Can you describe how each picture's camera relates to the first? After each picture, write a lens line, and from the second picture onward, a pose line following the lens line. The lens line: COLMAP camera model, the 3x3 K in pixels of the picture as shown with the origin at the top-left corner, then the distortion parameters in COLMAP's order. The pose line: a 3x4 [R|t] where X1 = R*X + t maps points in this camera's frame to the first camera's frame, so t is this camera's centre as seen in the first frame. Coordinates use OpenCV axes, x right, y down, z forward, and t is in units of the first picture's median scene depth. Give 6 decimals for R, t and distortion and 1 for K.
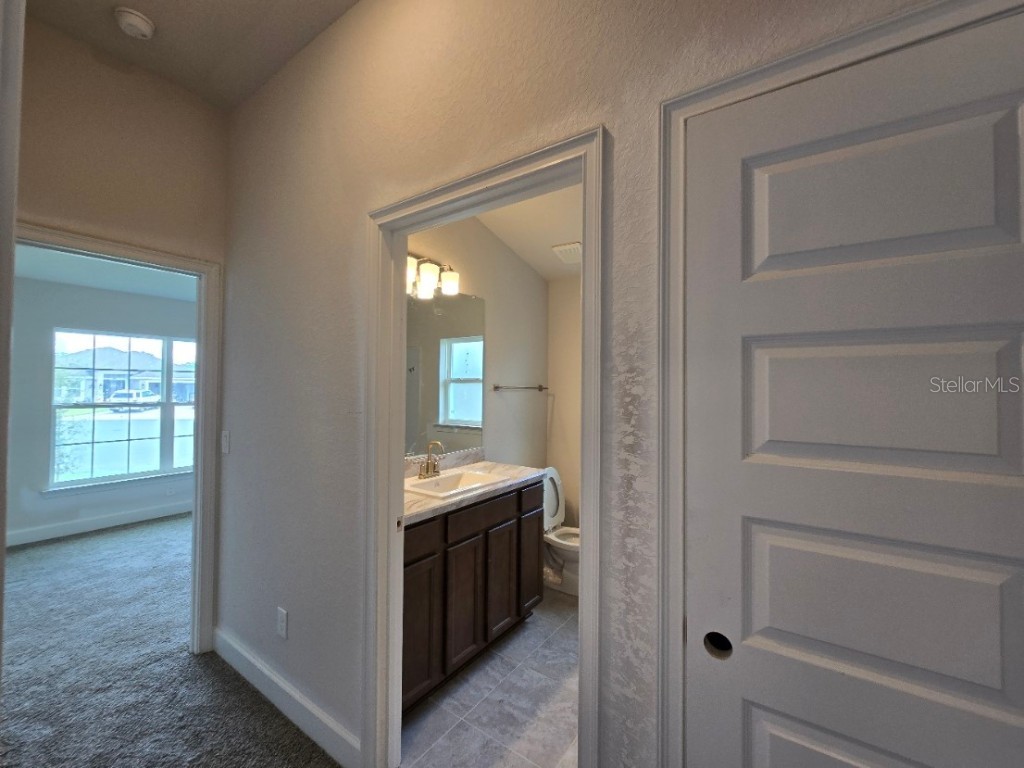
lens RADIAL K [[422.4, 0, 512.0], [0, 422.4, 384.0], [0, 0, 1]] dist [-0.018377, 0.000024]
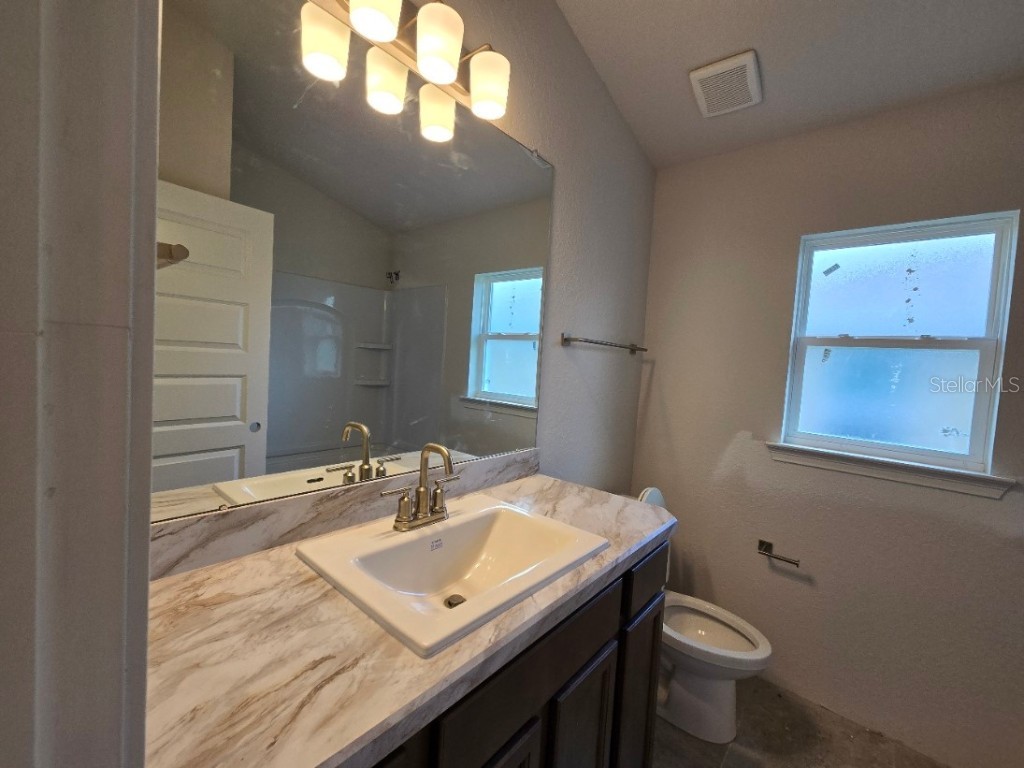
lens RADIAL K [[422.4, 0, 512.0], [0, 422.4, 384.0], [0, 0, 1]] dist [-0.018377, 0.000024]
pose [[0.994291, 0.054285, -0.091861, -0.056972], [-0.048408, 0.996708, 0.065041, 0.035858], [0.095090, -0.060223, 0.993645, 0.477003]]
